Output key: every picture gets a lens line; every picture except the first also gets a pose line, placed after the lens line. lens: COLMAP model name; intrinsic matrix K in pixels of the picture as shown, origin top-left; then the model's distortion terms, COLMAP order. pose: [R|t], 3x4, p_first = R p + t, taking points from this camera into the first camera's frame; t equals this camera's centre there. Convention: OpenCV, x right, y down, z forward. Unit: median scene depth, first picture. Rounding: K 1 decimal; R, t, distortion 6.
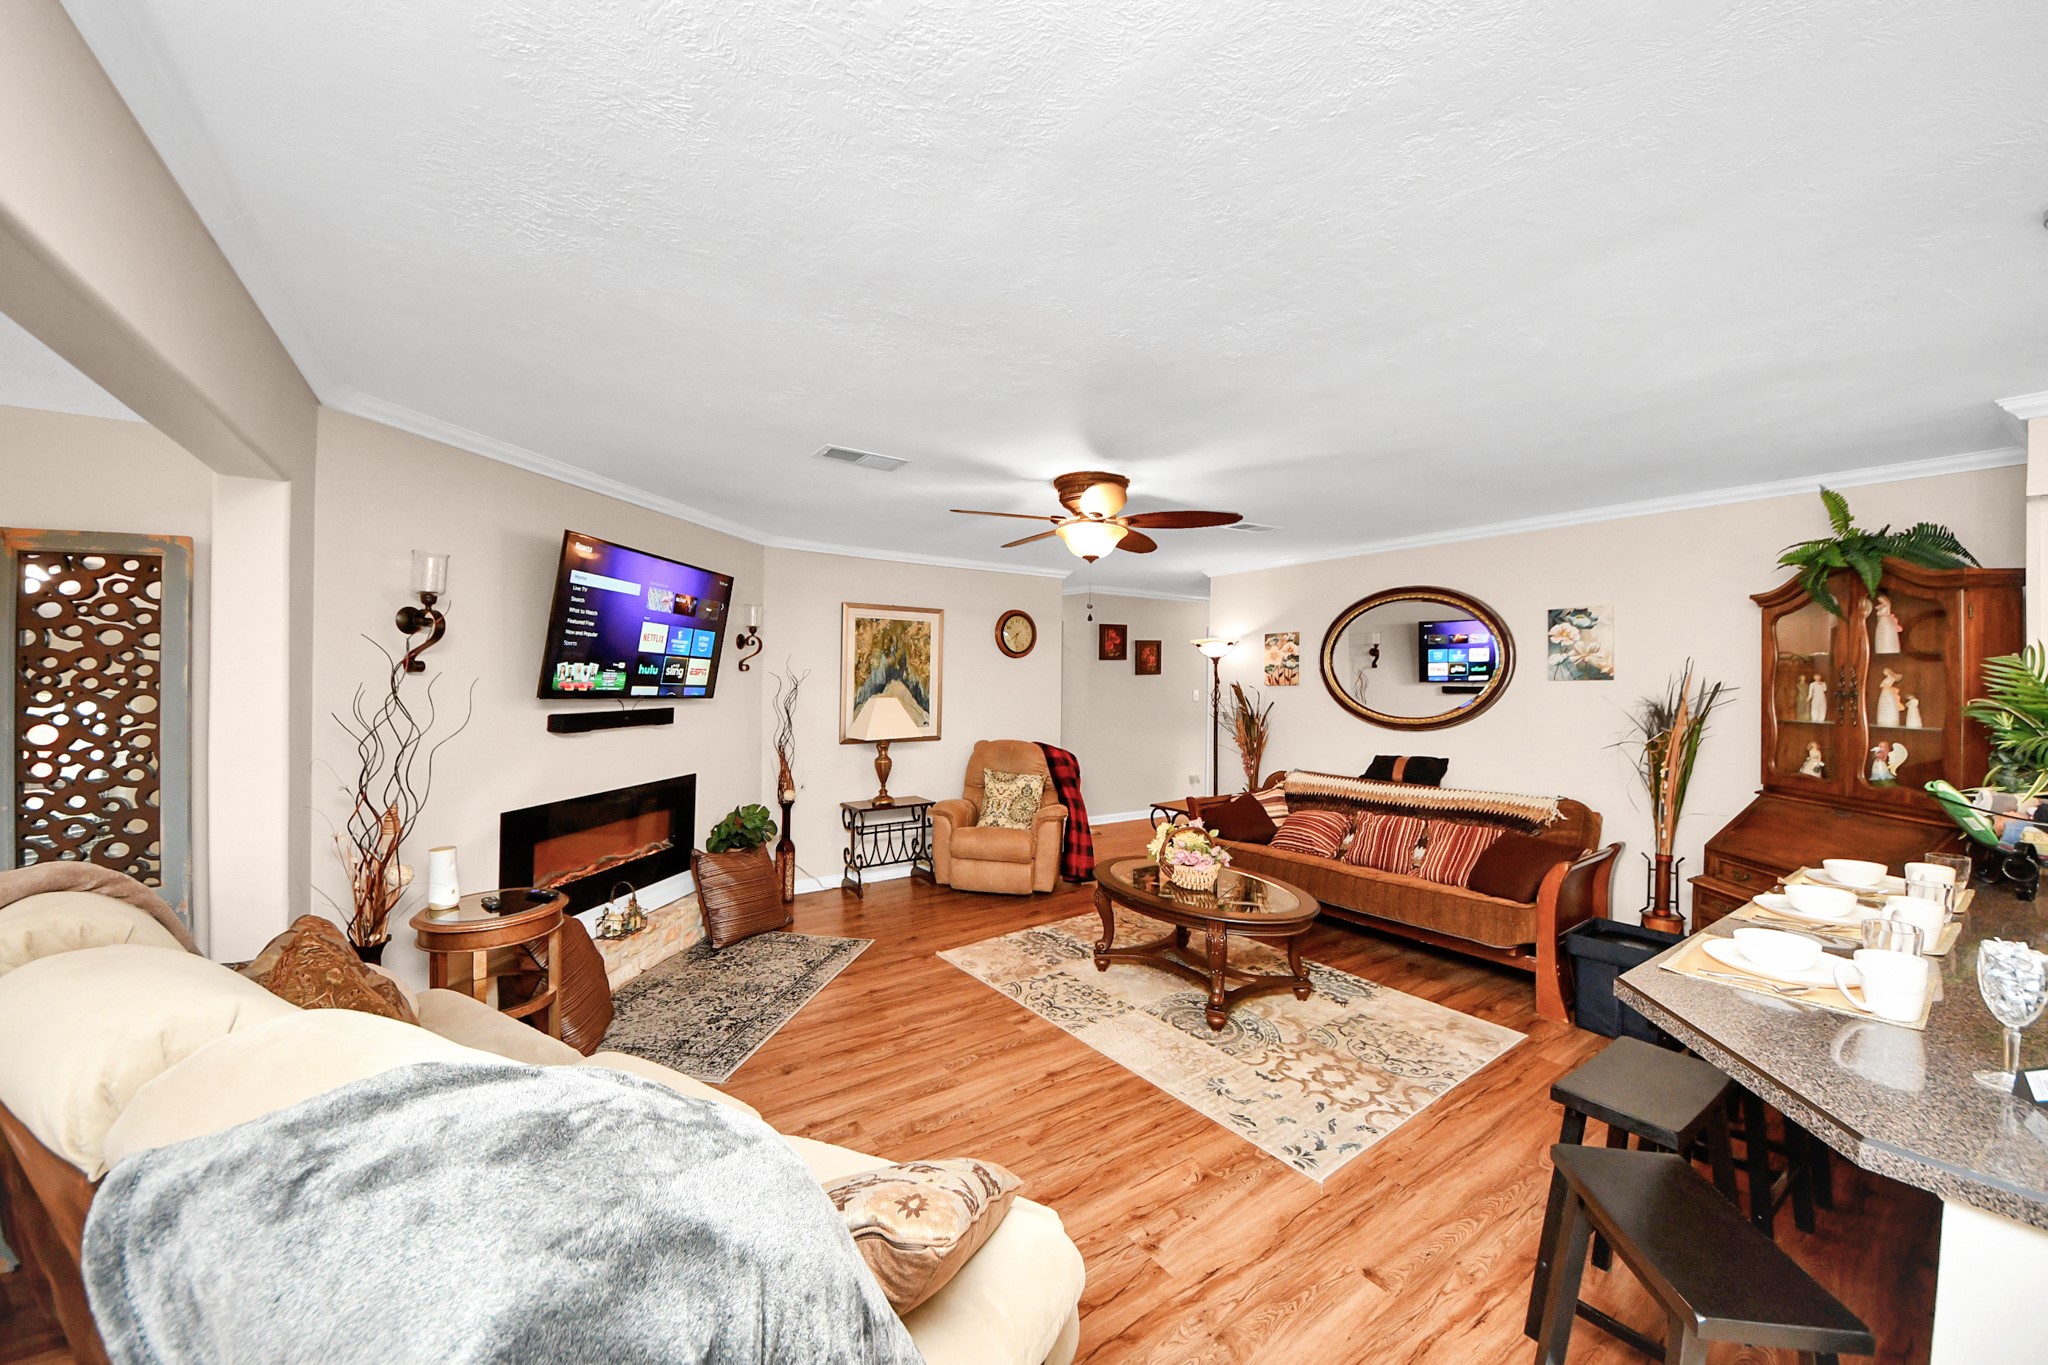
lens RADIAL K [[704.8, 0, 1020.6], [0, 704.8, 675.2], [0, 0, 1]] dist [-0.009031, -0.003214]
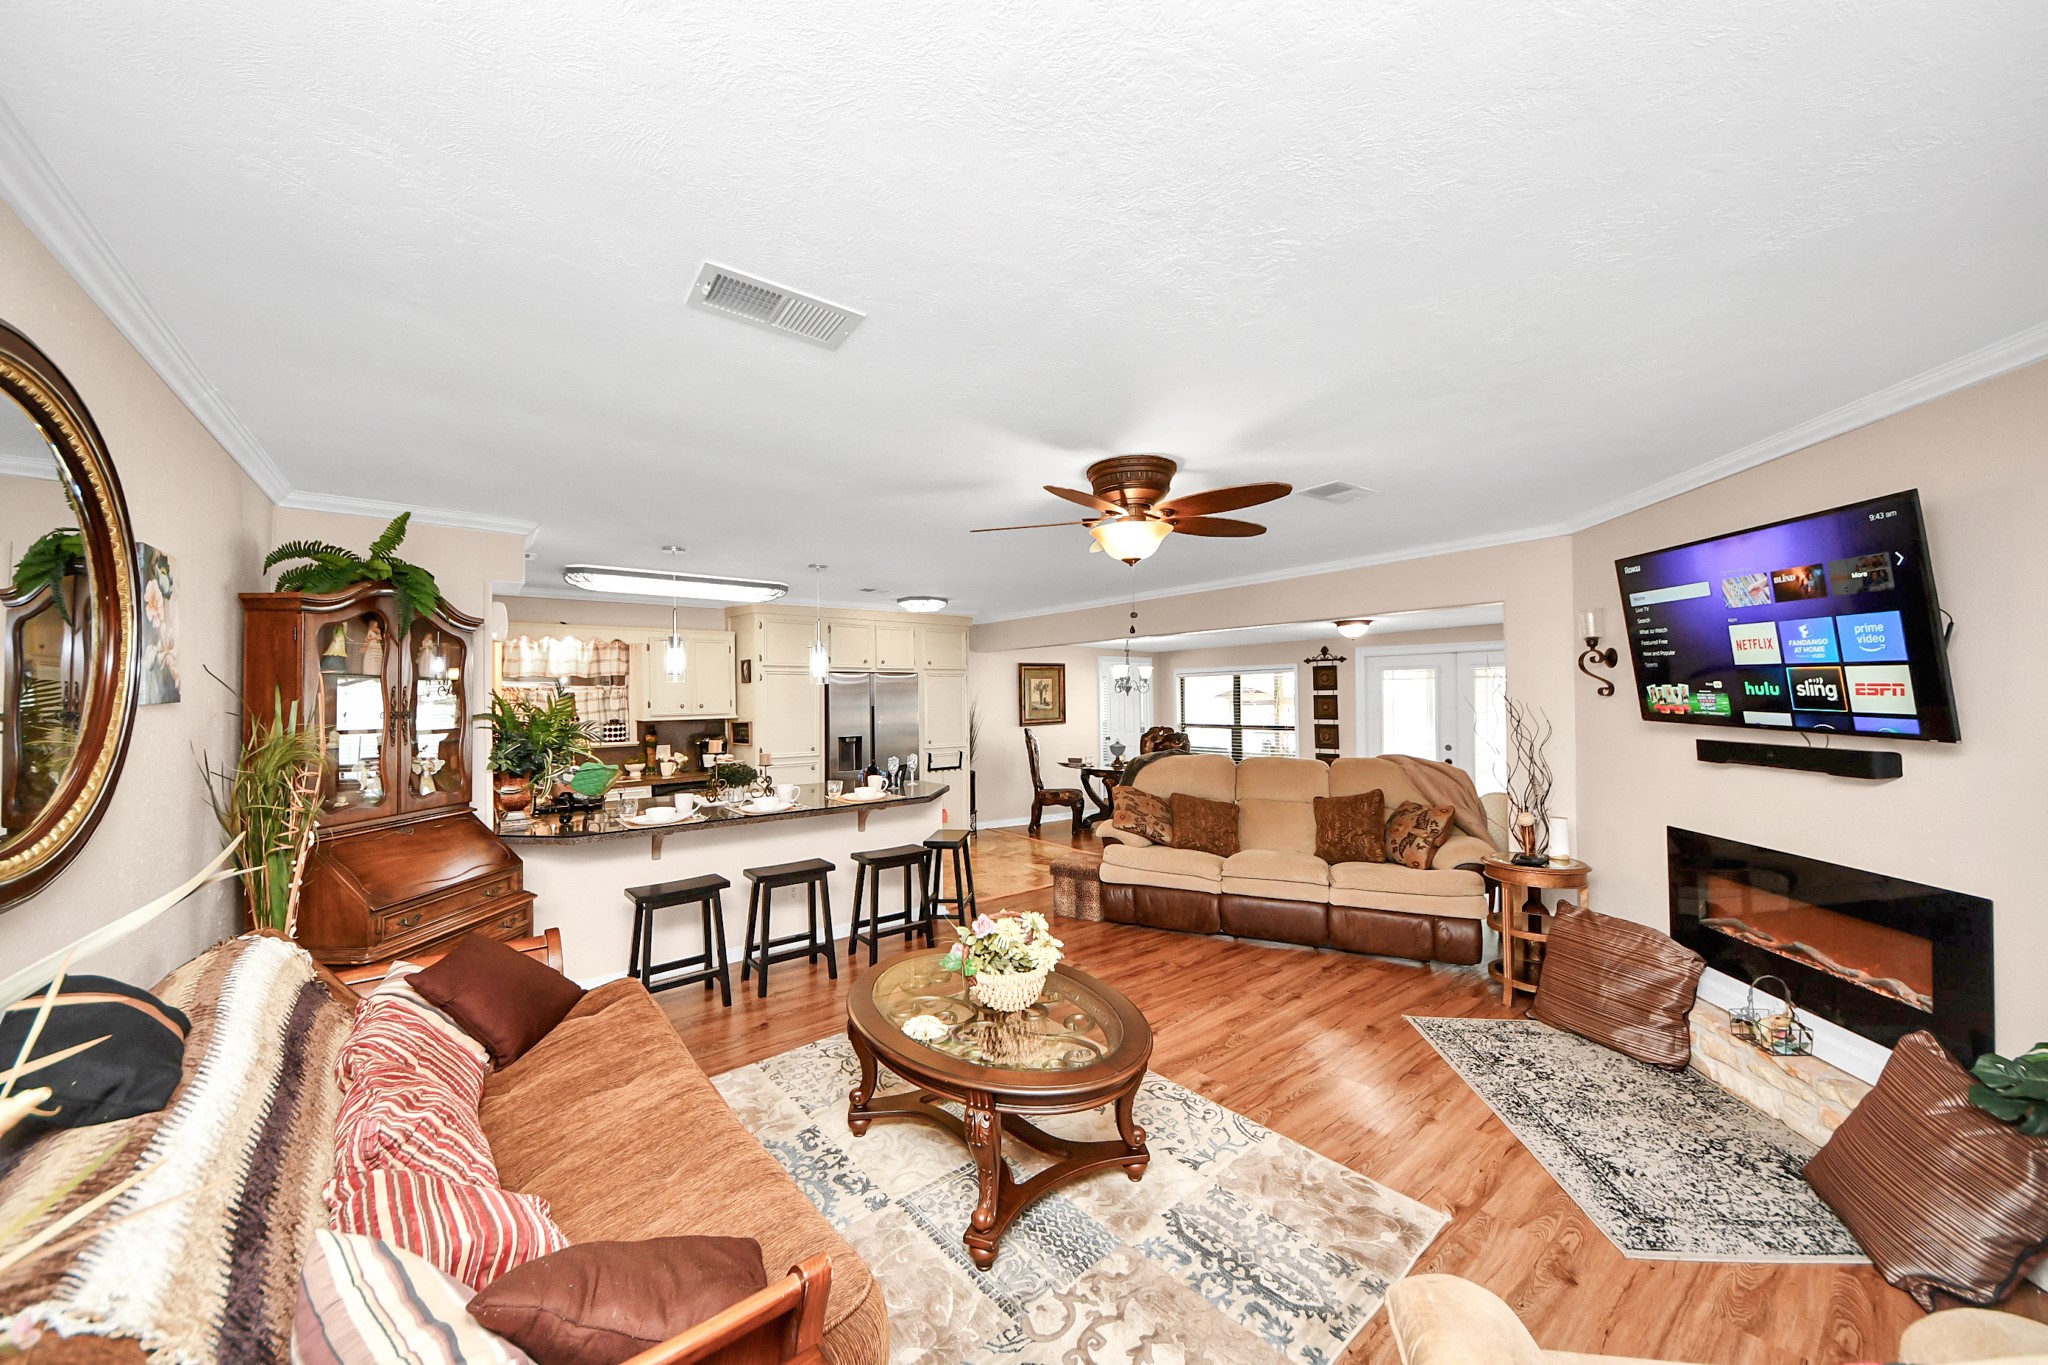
lens RADIAL K [[804.2, 0, 1036.6], [0, 804.2, 694.2], [0, 0, 1]] dist [-0.001491, -0.000082]
pose [[-0.996293, -0.007383, -0.085702, 0.268239], [-0.006438, 0.999916, -0.011289, 0.011684], [0.085778, -0.010696, -0.996257, 1.738598]]
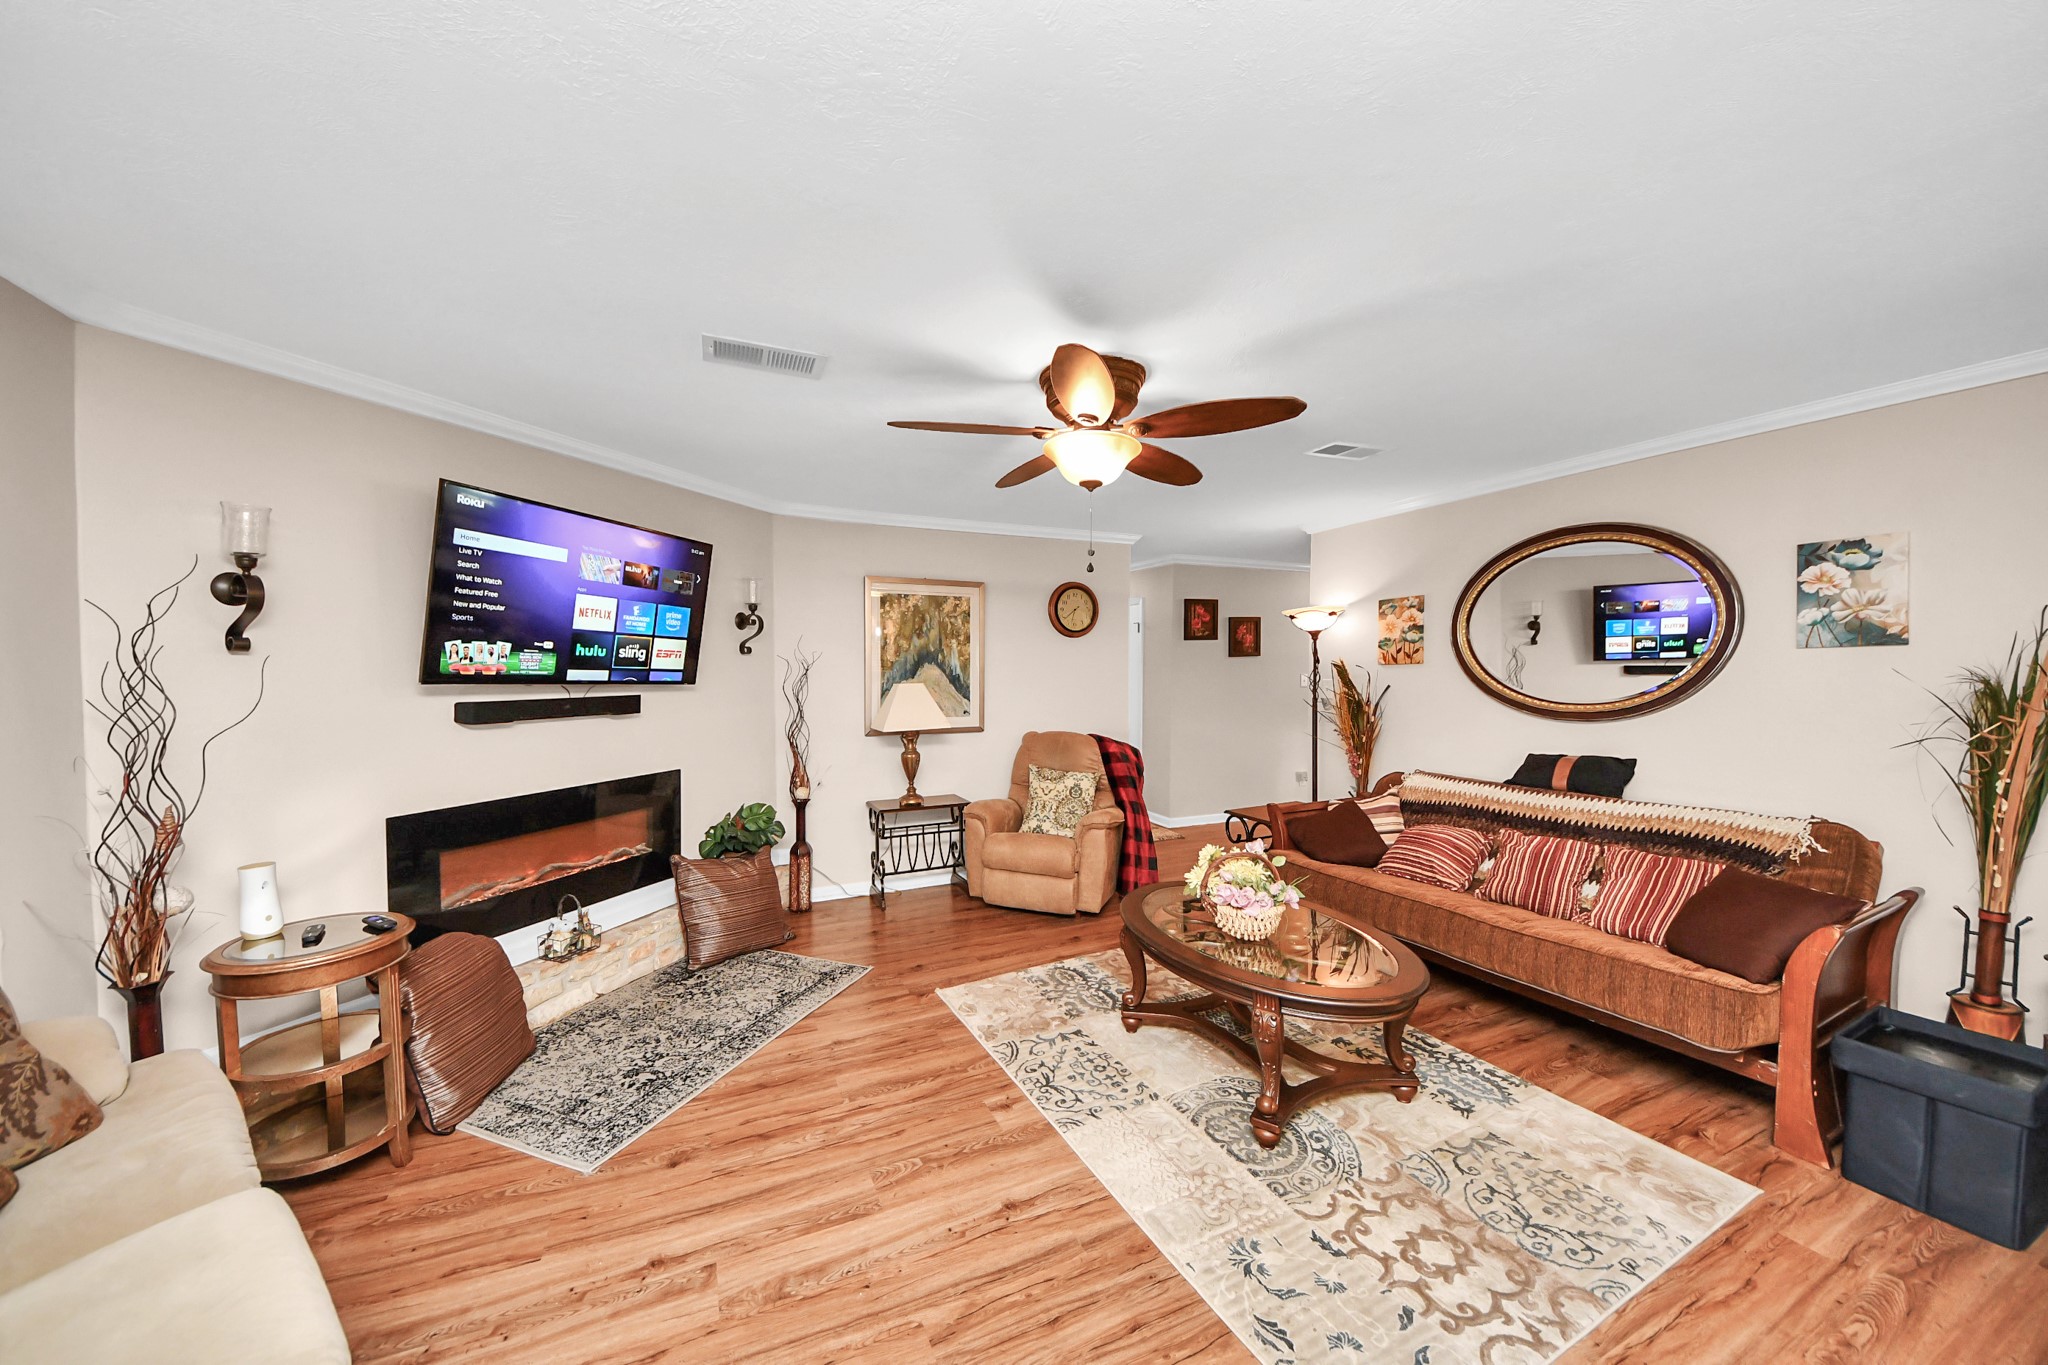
lens RADIAL K [[704.8, 0, 1038.1], [0, 704.8, 682.5], [0, 0, 1]] dist [-0.009031, -0.003214]
pose [[0.987979, -0.008472, -0.154353, 0.139055], [0.012421, 0.999619, 0.024640, 0.016879], [0.154085, -0.026261, 0.987708, 0.238135]]
